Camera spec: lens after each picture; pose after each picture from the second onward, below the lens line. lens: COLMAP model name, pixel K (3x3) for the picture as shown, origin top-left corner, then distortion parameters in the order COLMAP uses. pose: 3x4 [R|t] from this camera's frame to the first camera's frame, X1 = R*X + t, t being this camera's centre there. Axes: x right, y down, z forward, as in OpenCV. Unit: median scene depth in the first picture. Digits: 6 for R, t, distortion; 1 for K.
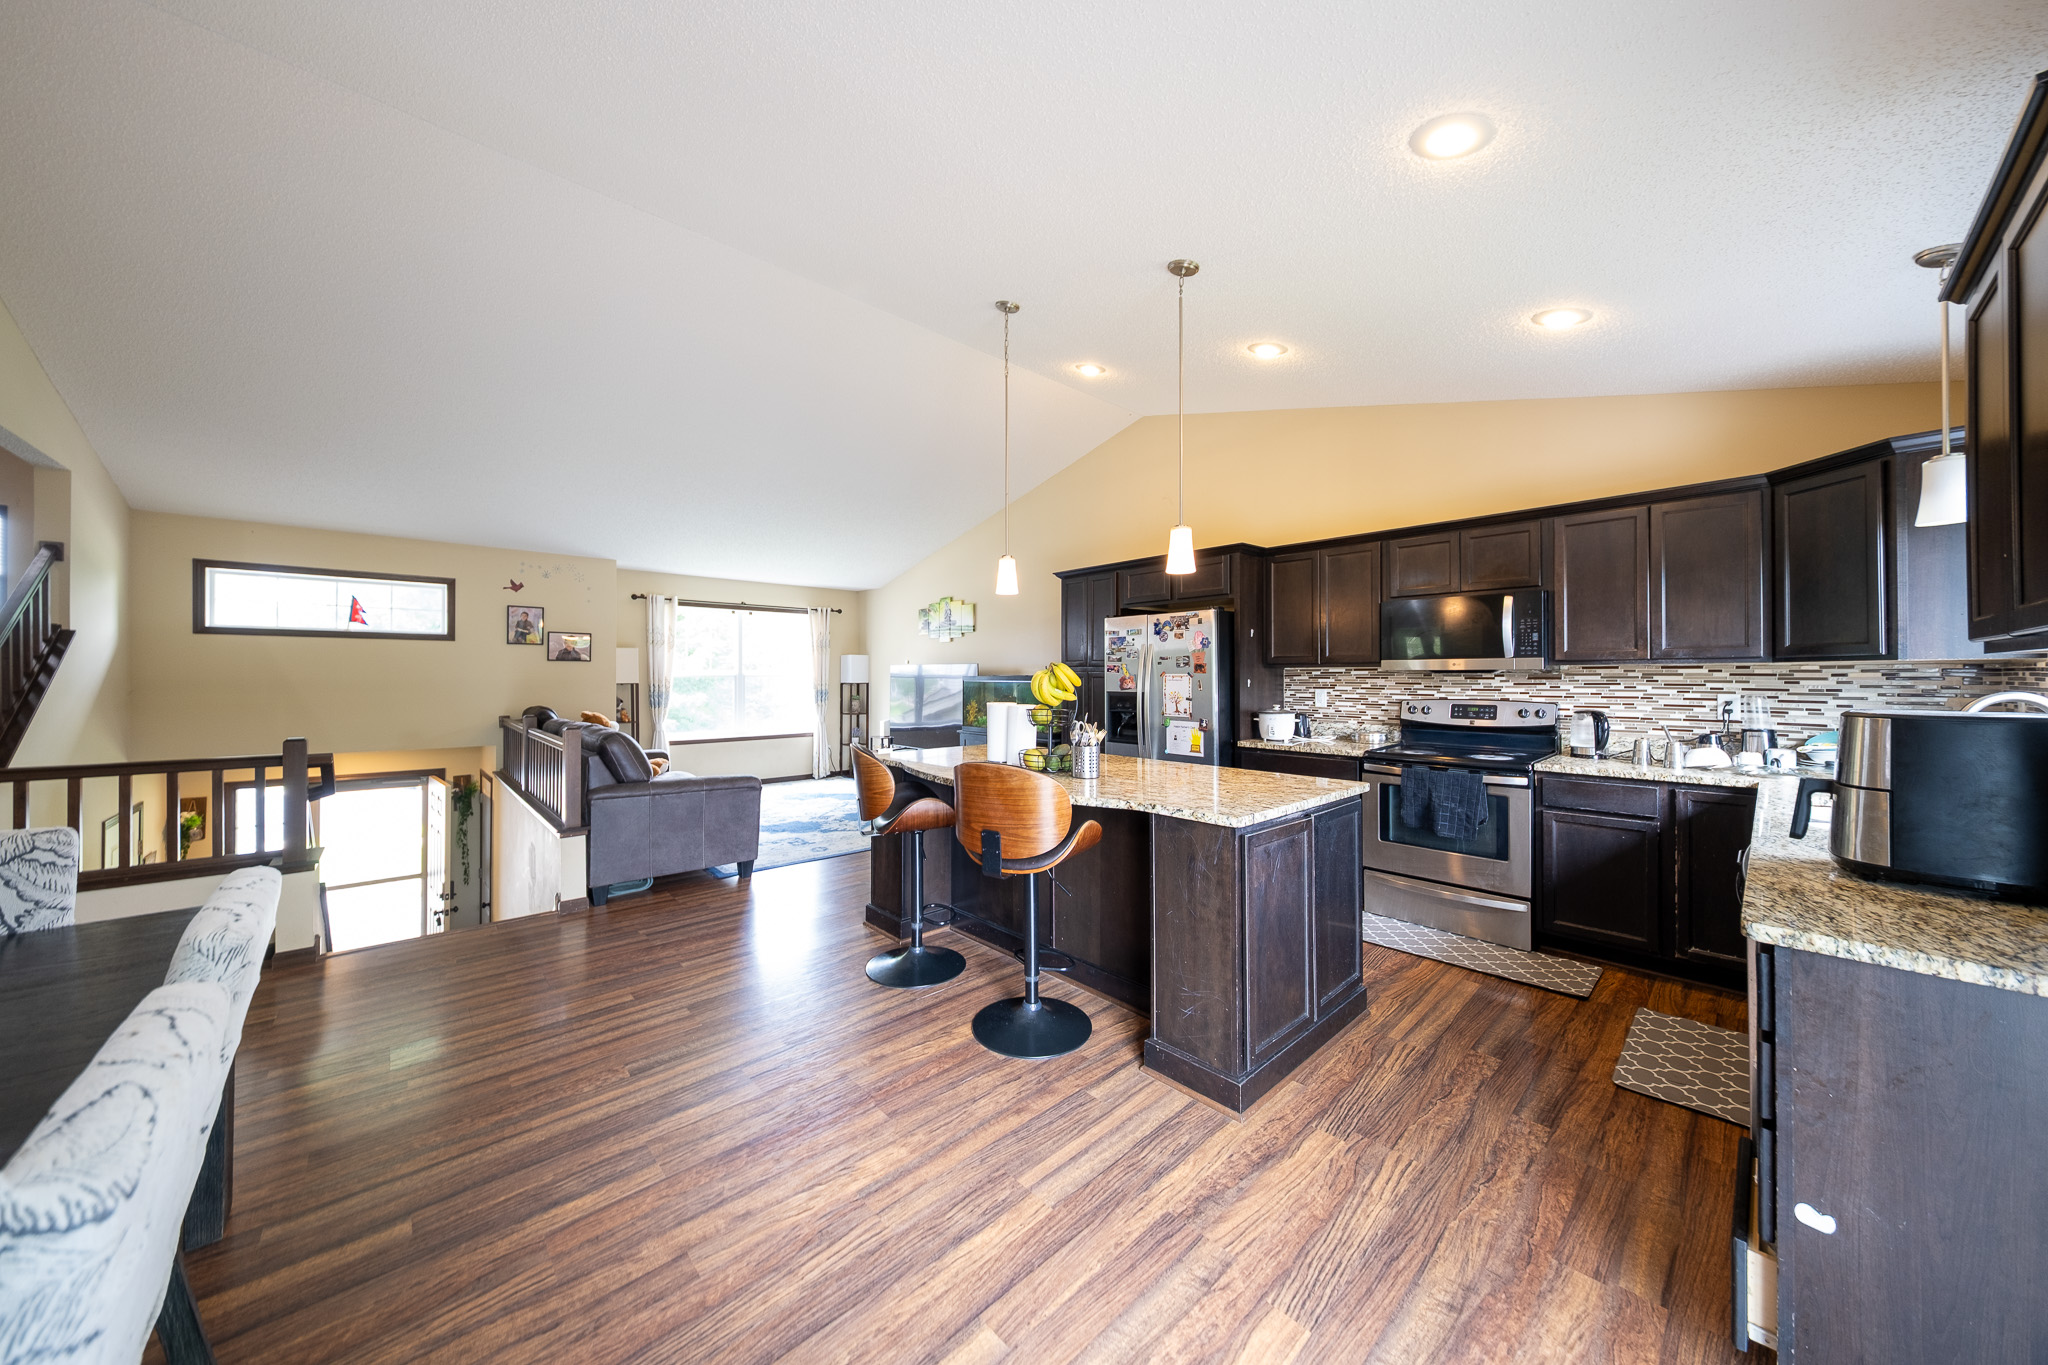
lens RADIAL K [[691.4, 0, 1021.0], [0, 691.4, 672.4], [0, 0, 1]] dist [0.001117, -0.000007]
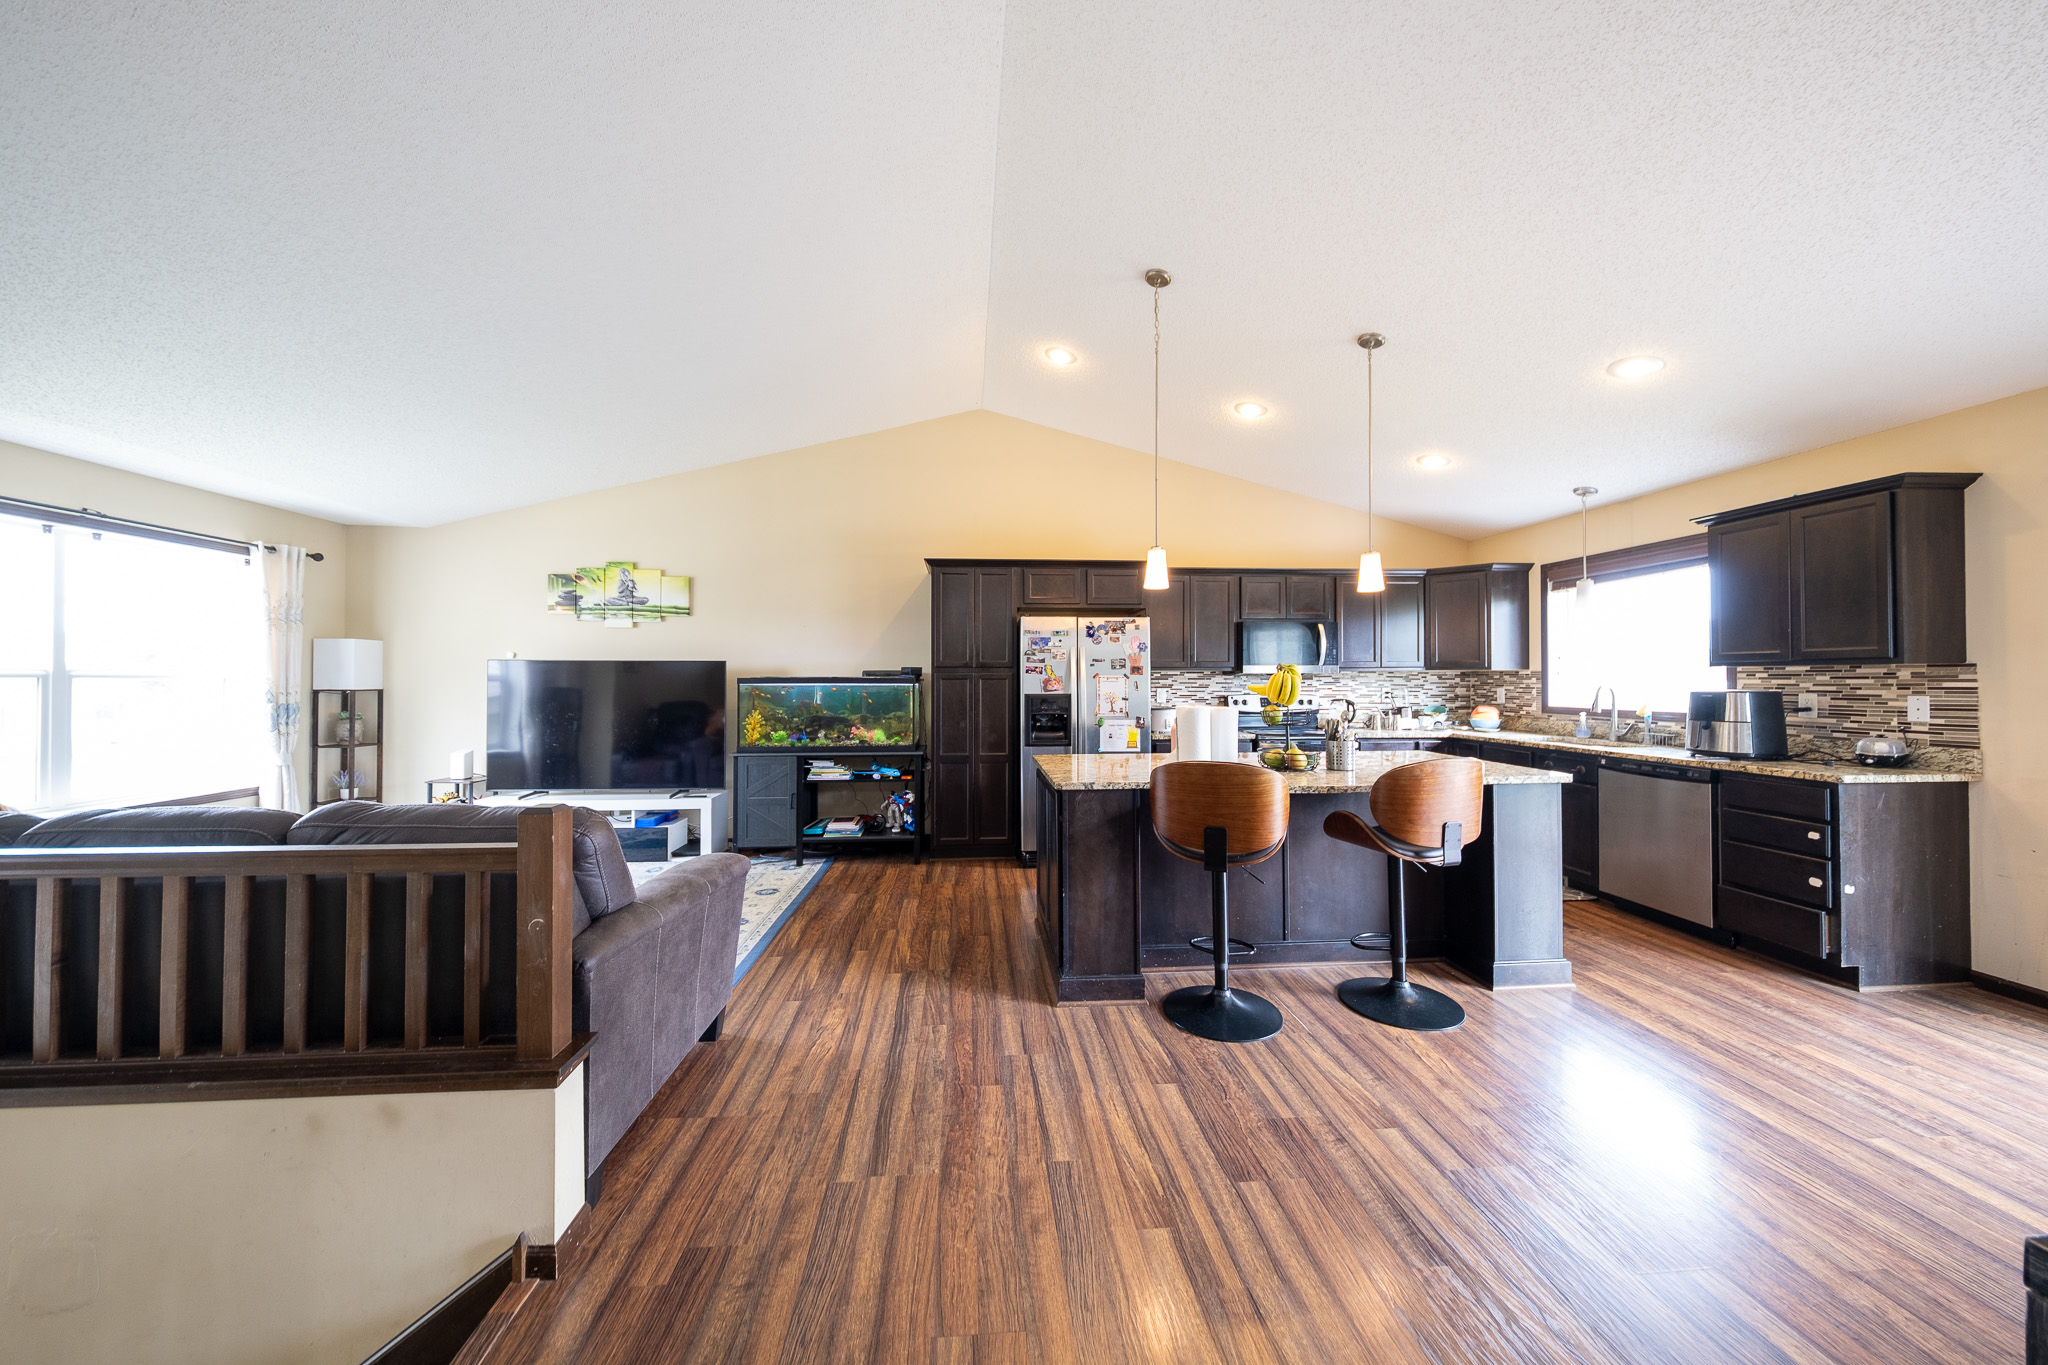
lens RADIAL K [[689.8, 0, 1020.8], [0, 689.8, 669.3], [0, 0, 1]] dist [0.000208, -0.000235]
pose [[0.615568, 0.010108, 0.788019, -0.737603], [-0.004369, 0.999946, -0.009413, 0.003612], [-0.788072, 0.002351, 0.615579, 0.494901]]
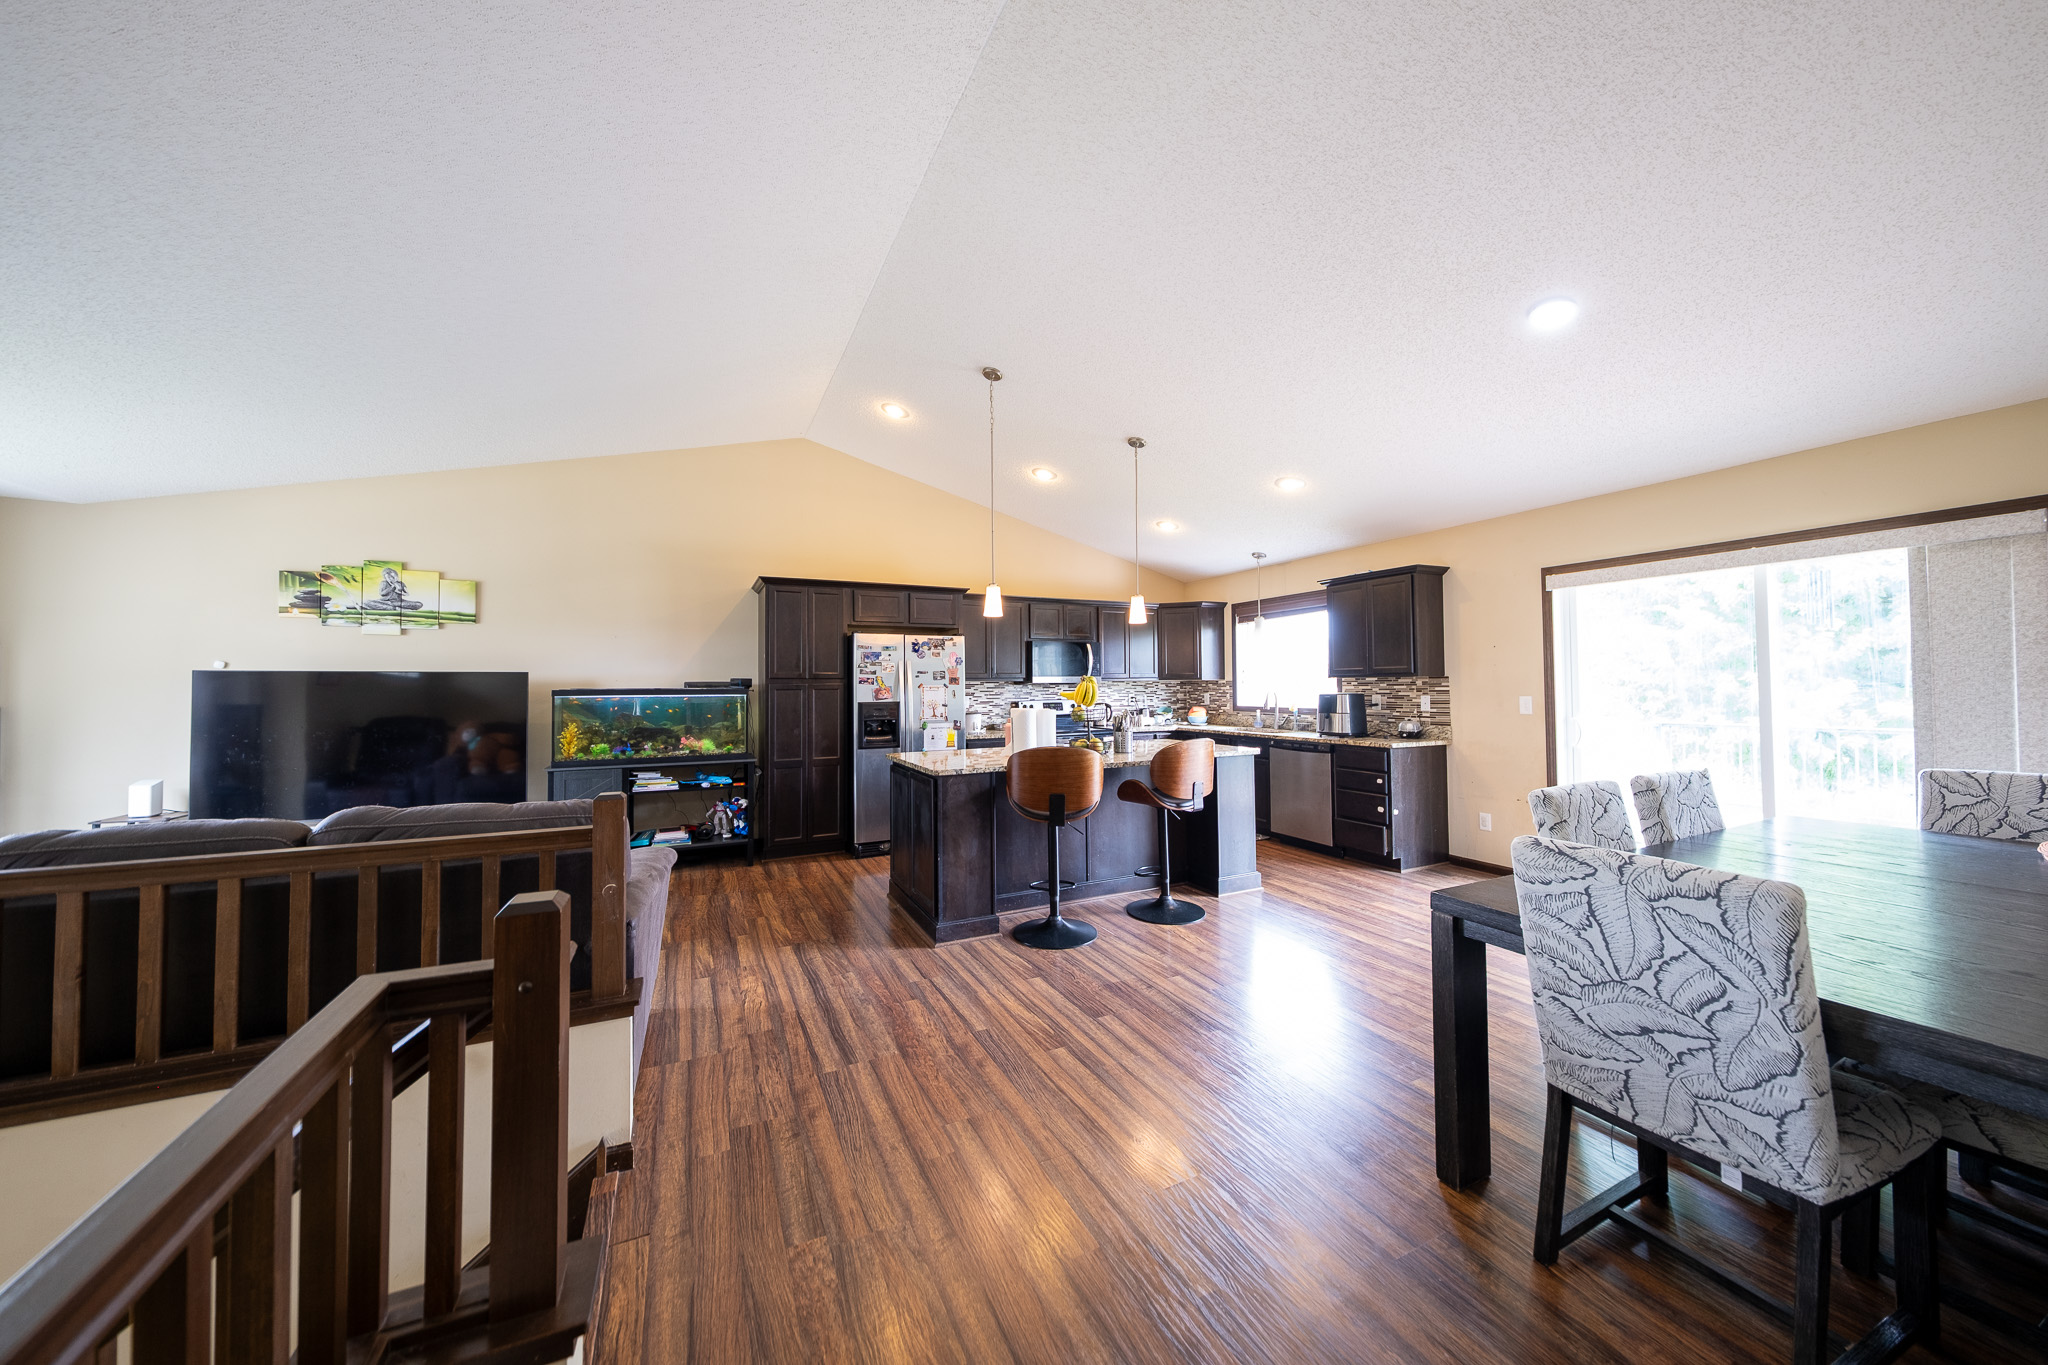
lens RADIAL K [[684.4, 0, 1021.7], [0, 684.4, 665.7], [0, 0, 1]] dist [0.019822, -0.010303]
pose [[0.289487, 0.027795, 0.956778, -0.965598], [0.001032, 0.999569, -0.029350, 0.003242], [-0.957181, 0.009484, 0.289333, 0.529684]]
